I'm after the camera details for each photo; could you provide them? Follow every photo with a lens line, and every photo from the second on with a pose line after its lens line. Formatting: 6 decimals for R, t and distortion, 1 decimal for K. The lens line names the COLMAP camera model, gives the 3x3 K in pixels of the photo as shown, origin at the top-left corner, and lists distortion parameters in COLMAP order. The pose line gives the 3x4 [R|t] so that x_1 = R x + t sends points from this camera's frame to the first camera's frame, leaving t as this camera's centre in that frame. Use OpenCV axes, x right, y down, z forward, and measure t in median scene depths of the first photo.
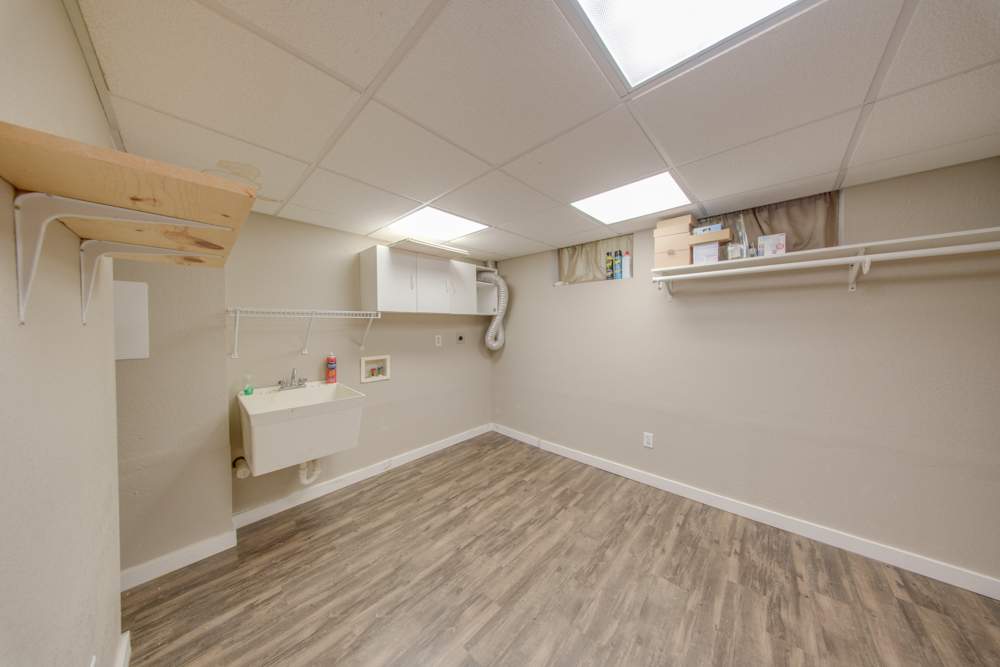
lens RADIAL K [[293.0, 0, 493.9], [0, 293.0, 330.8], [0, 0, 1]] dist [0.000066, -0.001177]
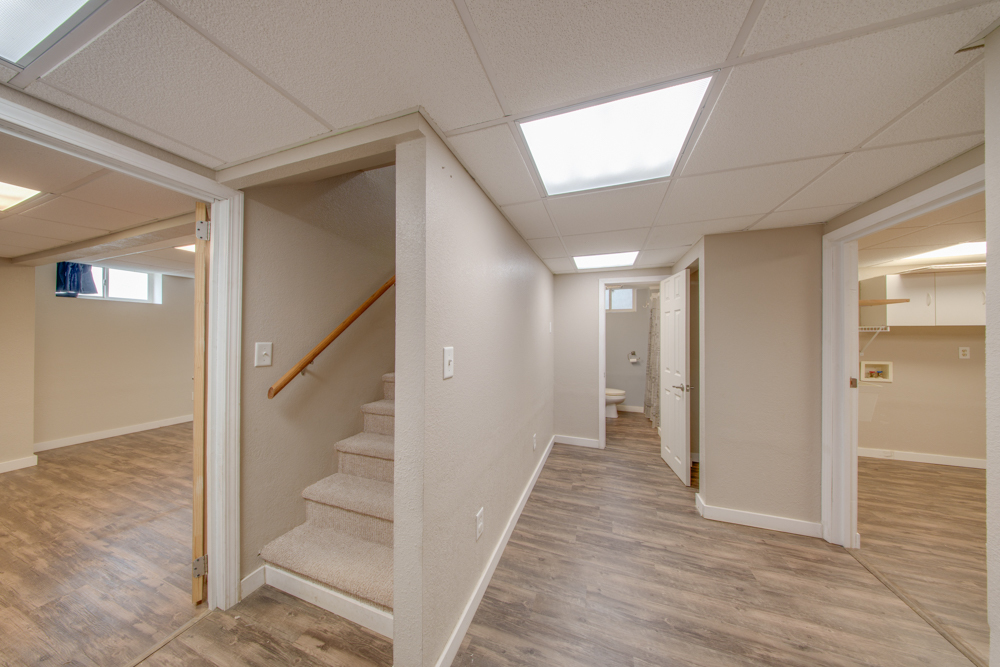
lens RADIAL K [[293.0, 0, 493.9], [0, 293.0, 330.8], [0, 0, 1]] dist [0.000066, -0.001177]
pose [[0.410211, -0.002591, -0.911987, 0.061256], [-0.021897, 0.999680, -0.012690, 0.008466], [0.911728, 0.025175, 0.410022, -1.010645]]
